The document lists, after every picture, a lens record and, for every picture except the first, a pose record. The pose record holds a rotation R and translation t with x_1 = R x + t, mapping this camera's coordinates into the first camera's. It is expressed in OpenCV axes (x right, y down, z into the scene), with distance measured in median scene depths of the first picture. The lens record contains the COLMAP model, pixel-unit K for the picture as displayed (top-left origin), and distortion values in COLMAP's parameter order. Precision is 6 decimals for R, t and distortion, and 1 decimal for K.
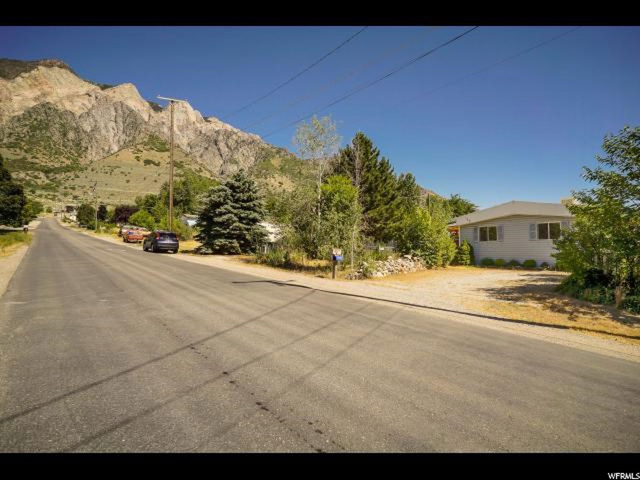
lens RADIAL K [[337.6, 0, 316.9], [0, 337.6, 238.9], [0, 0, 1]] dist [-0.078707, 0.045742]
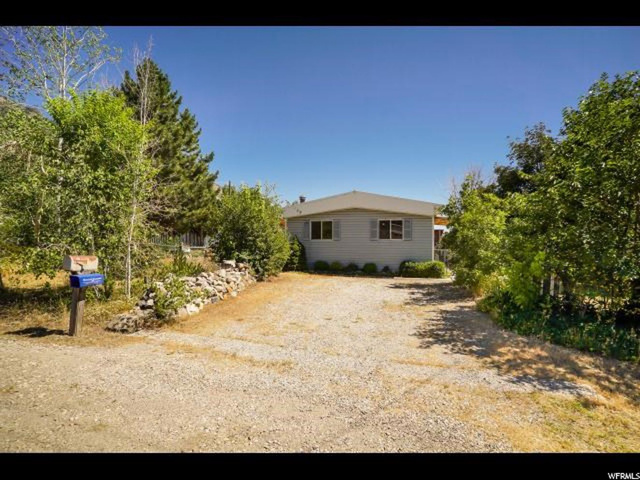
lens RADIAL K [[337.6, 0, 316.9], [0, 337.6, 238.9], [0, 0, 1]] dist [-0.078707, 0.045742]
pose [[0.813524, 0.020952, 0.581154, 0.041004], [-0.032773, 0.999414, 0.009847, -0.002002], [-0.580607, -0.027057, 0.813734, 0.389073]]
